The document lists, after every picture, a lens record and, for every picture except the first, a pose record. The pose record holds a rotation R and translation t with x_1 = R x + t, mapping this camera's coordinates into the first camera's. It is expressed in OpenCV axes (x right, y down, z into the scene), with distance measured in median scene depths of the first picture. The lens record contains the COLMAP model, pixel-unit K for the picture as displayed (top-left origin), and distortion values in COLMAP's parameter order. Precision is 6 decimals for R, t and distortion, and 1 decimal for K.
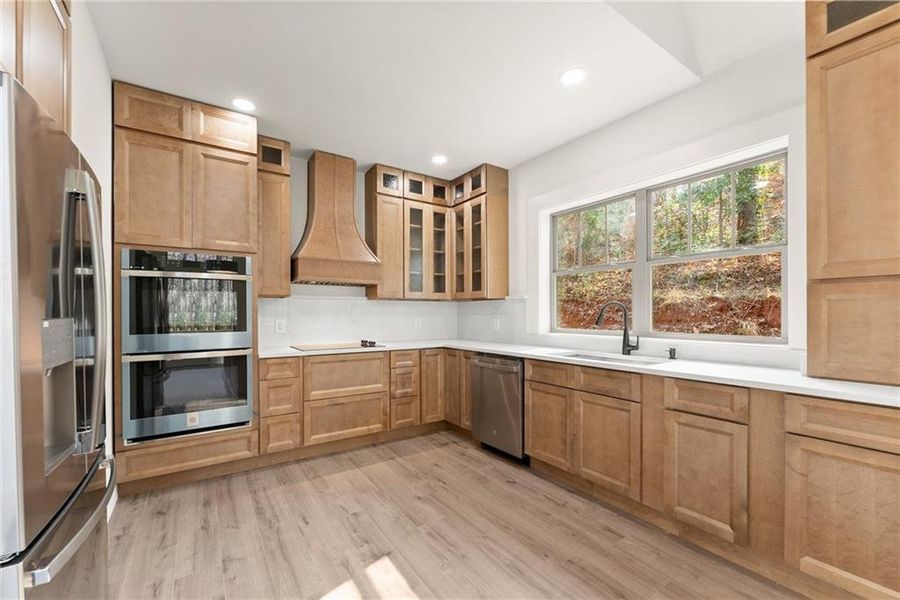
lens RADIAL K [[372.1, 0, 448.1], [0, 372.1, 314.9], [0, 0, 1]] dist [-0.002063, 0.000281]
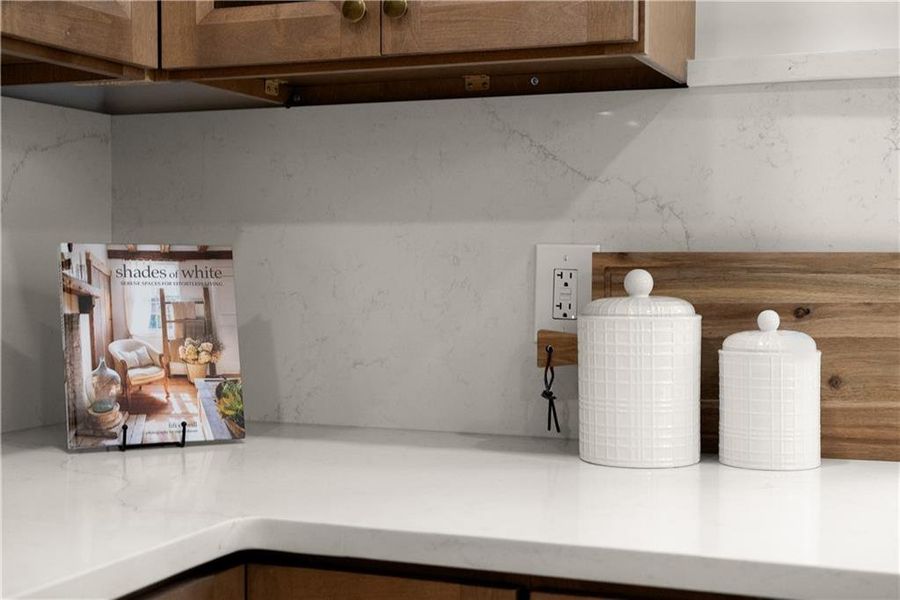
lens RADIAL K [[1297.3, 0, 450.0], [0, 1297.3, 300.0], [0, 0, 1]] dist [0.038146, 0.043625]
pose [[0.832024, -0.013597, 0.554573, -0.206145], [-0.002279, 0.999607, 0.027928, 0.023002], [-0.554735, -0.024501, 0.831666, 0.996906]]
